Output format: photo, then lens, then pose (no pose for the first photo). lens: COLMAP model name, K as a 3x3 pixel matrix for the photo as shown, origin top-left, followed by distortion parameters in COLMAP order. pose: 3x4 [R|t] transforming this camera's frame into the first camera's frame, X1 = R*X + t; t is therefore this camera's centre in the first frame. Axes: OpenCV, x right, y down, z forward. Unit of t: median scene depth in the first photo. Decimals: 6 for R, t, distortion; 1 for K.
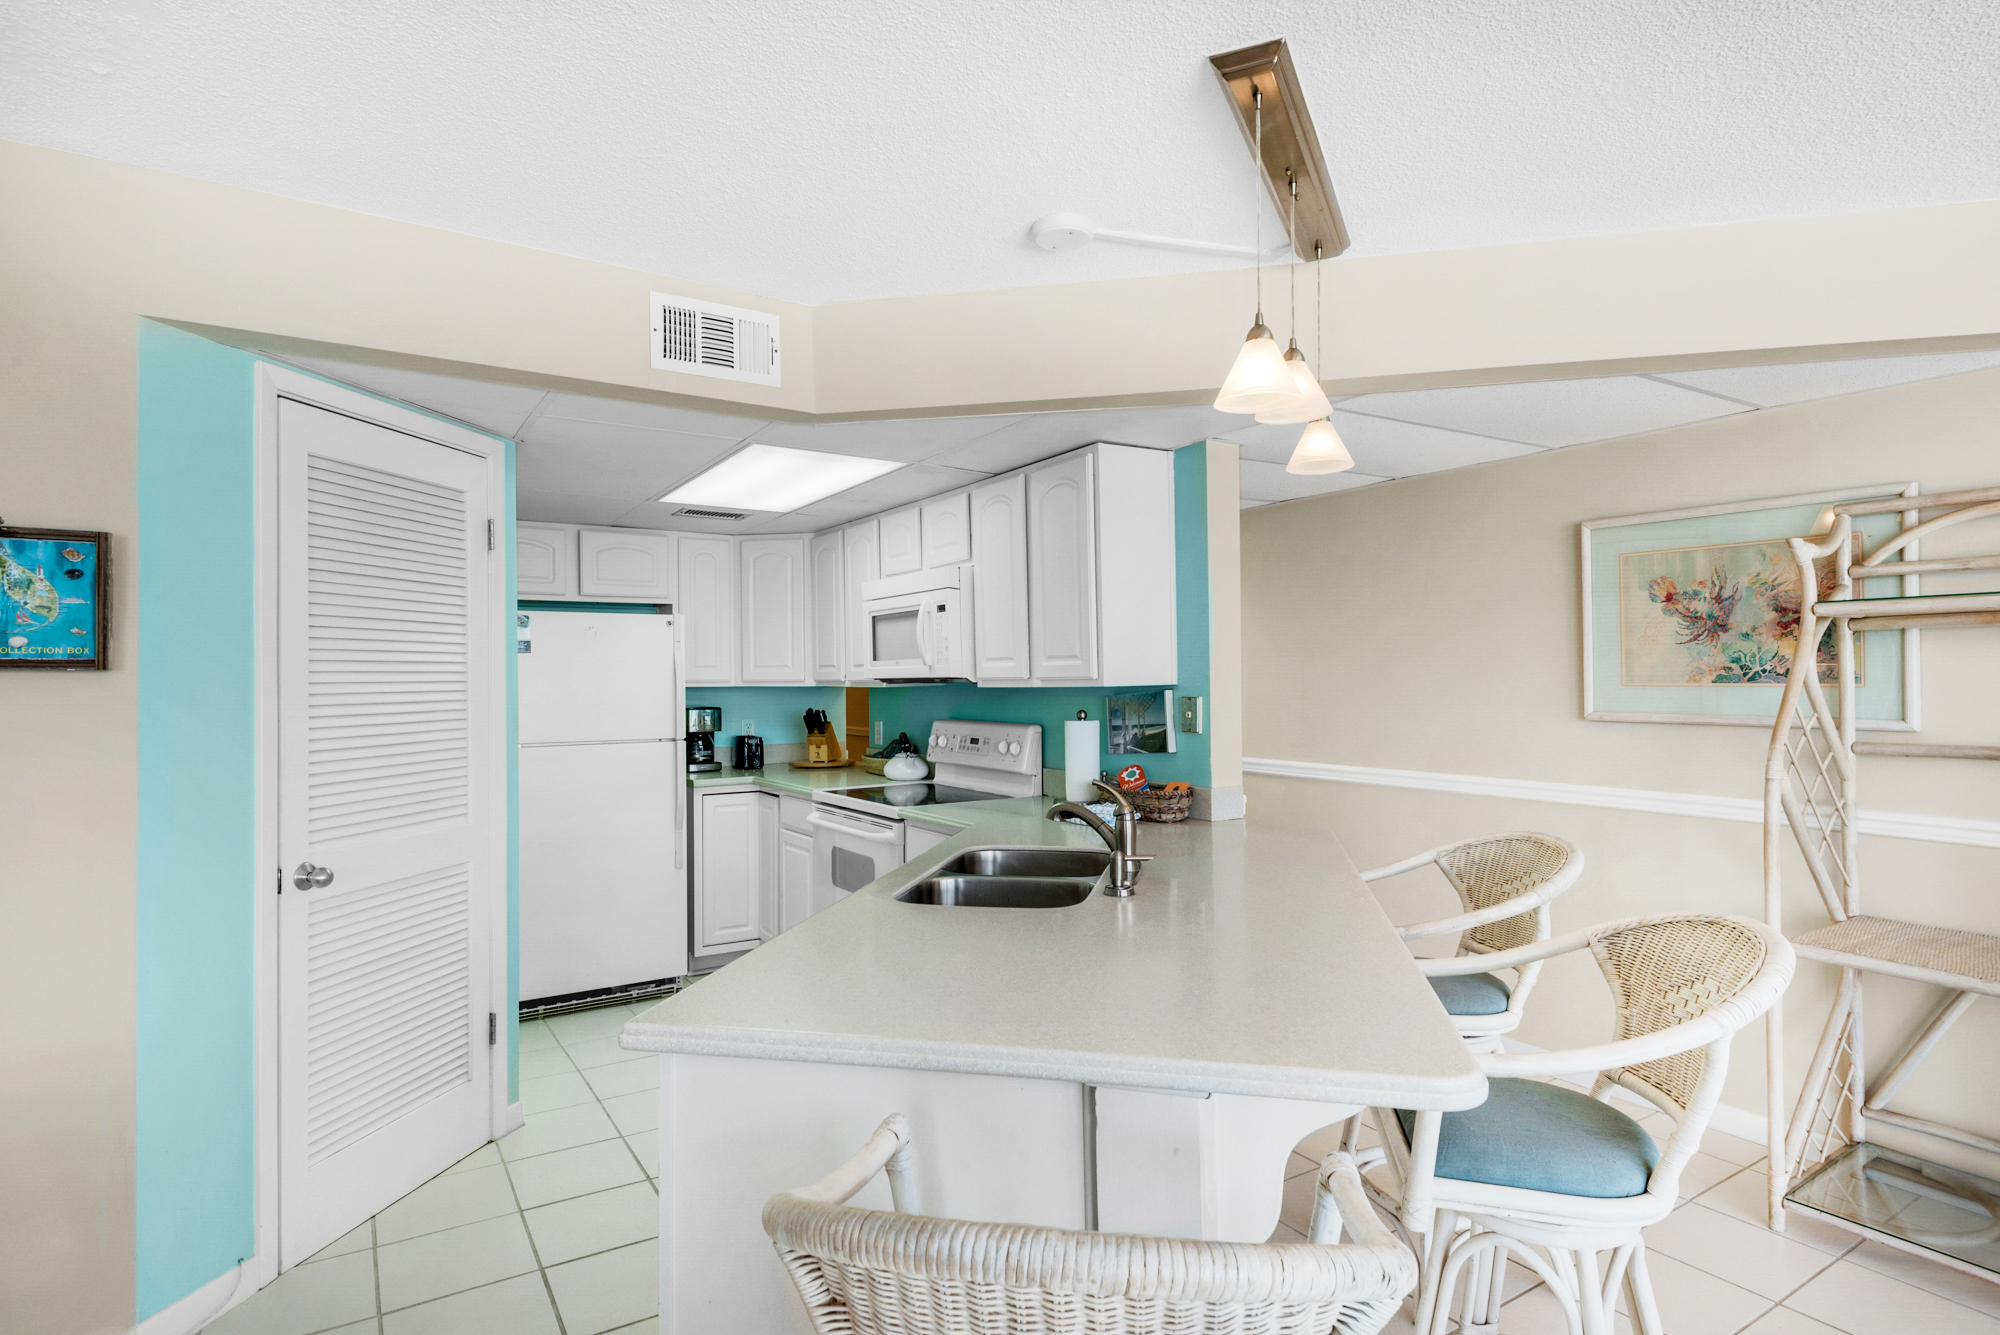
lens RADIAL K [[1048.1, 0, 1000.0], [0, 1048.1, 667.5], [0, 0, 1]] dist [-0.000239, -0.001860]
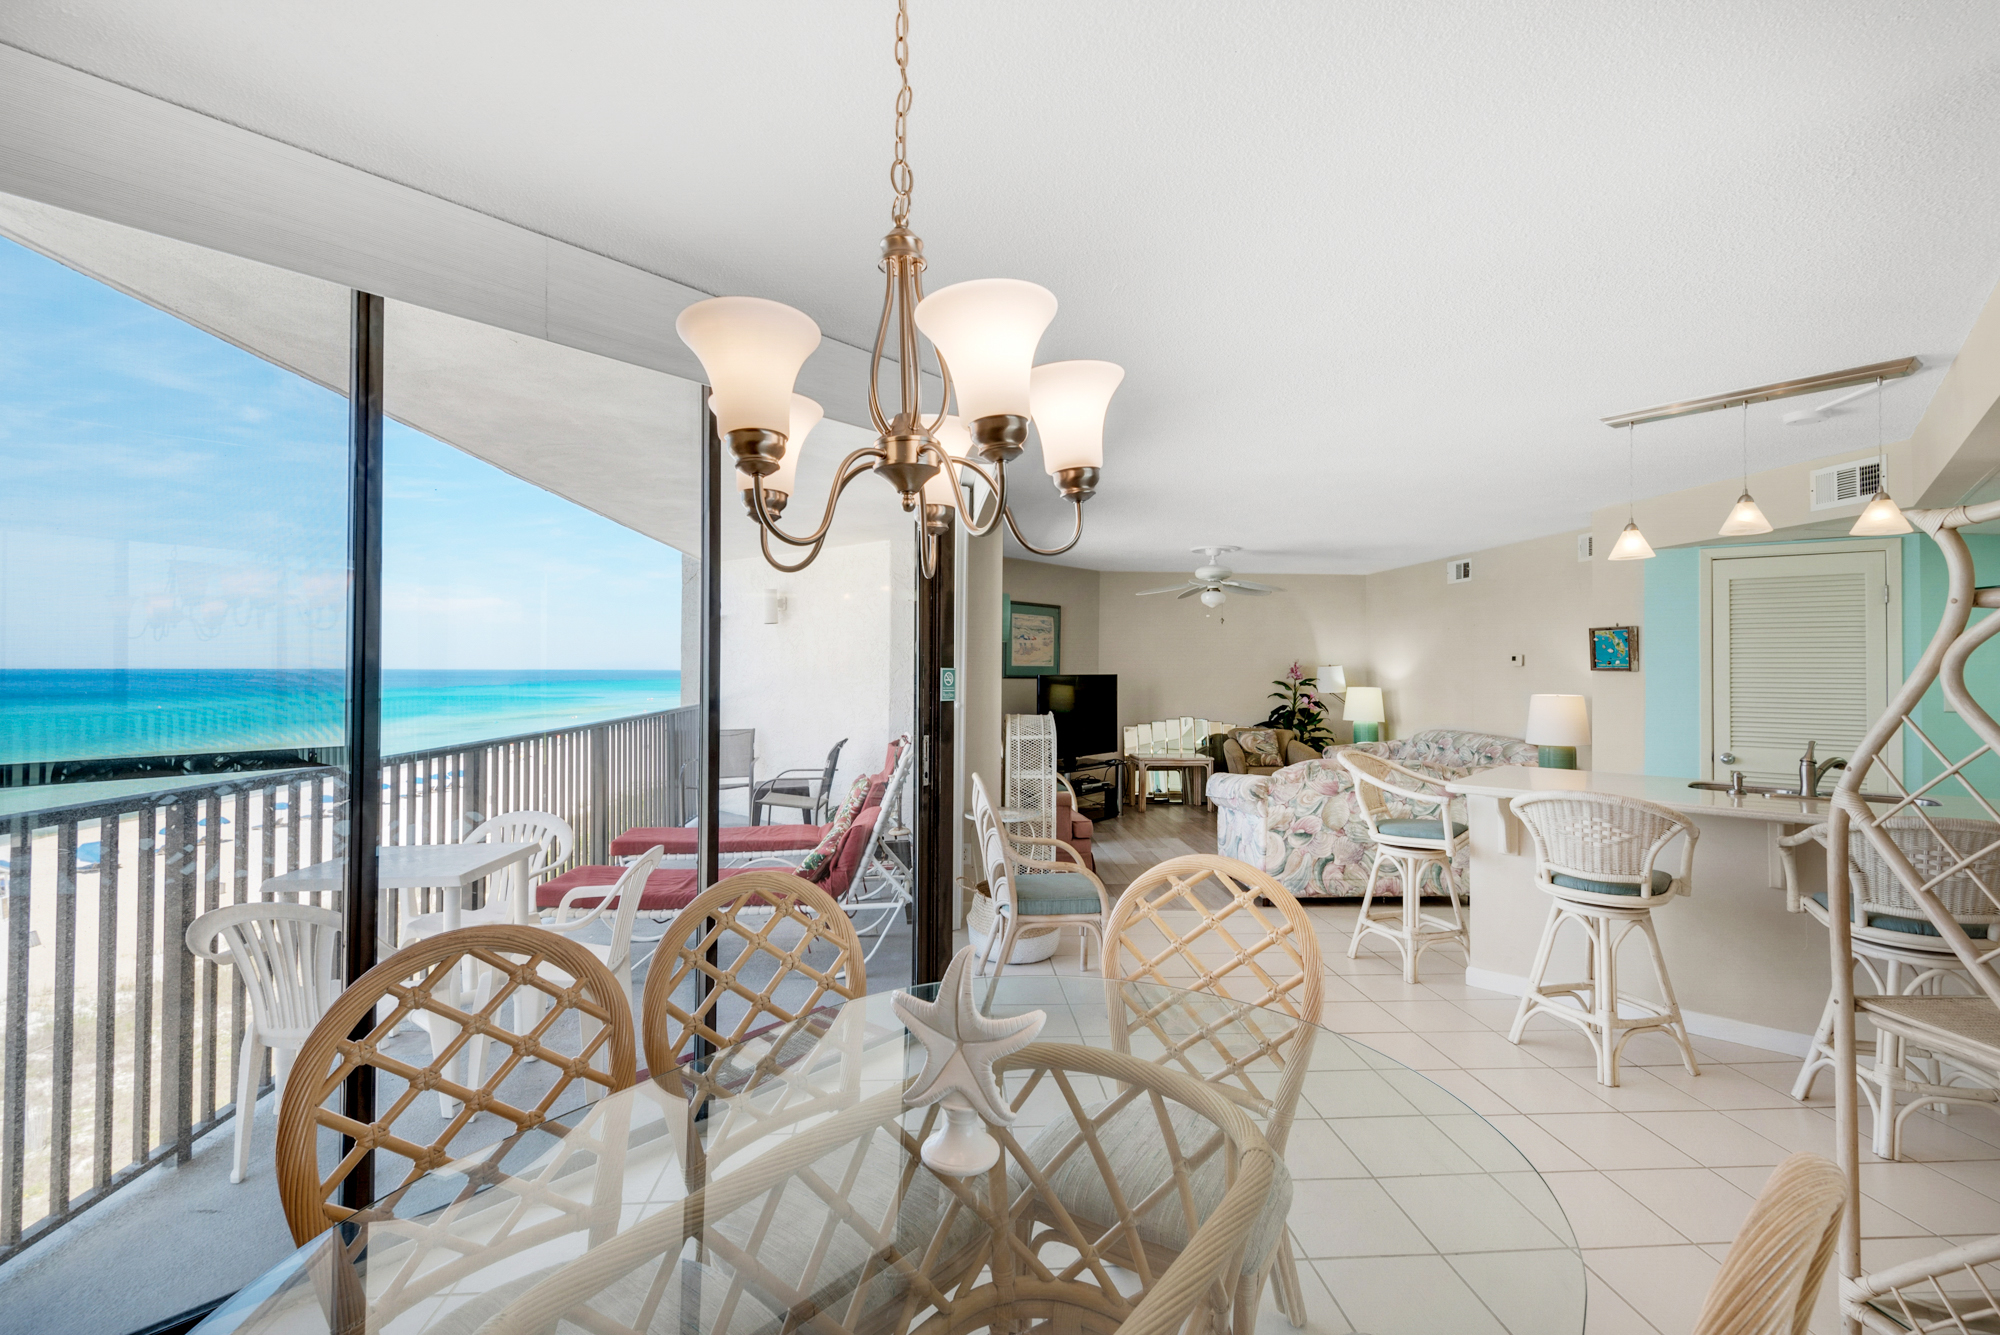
lens RADIAL K [[911.7, 0, 994.2], [0, 911.7, 650.0], [0, 0, 1]] dist [0.001268, -0.000988]
pose [[-0.498630, -0.012648, -0.866723, 1.552774], [0.004554, 0.999842, -0.017211, -0.014697], [0.866803, -0.012529, -0.498493, 0.460573]]
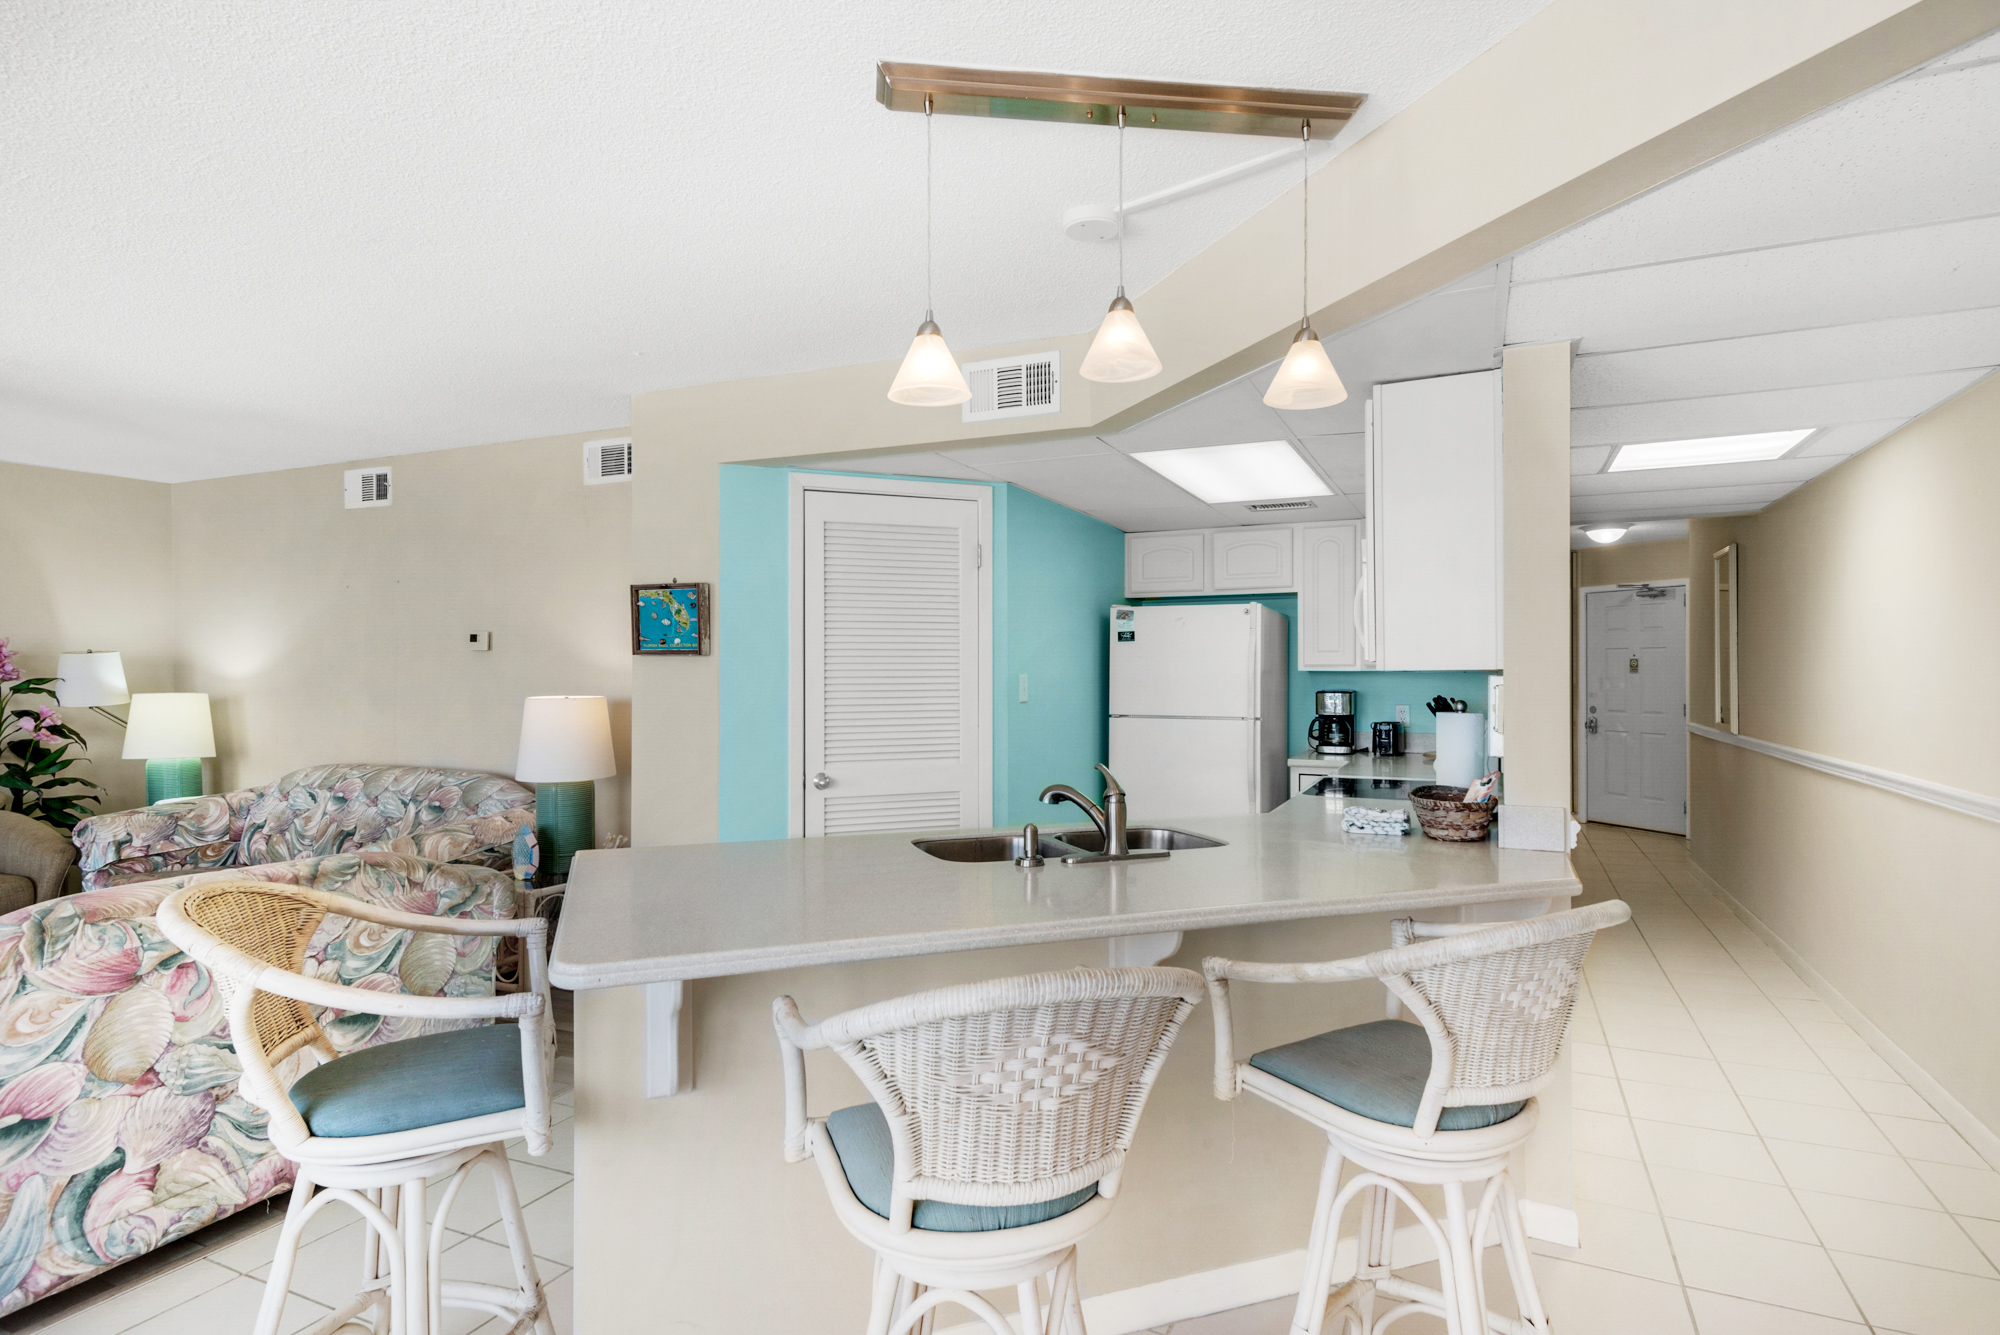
lens RADIAL K [[1048.1, 0, 1000.0], [0, 1048.1, 667.5], [0, 0, 1]] dist [-0.000239, -0.001860]
pose [[0.526681, 0.005613, -0.850044, 0.685869], [0.004134, 0.999949, 0.009164, 0.006219], [0.850053, -0.008341, 0.526632, 0.293693]]
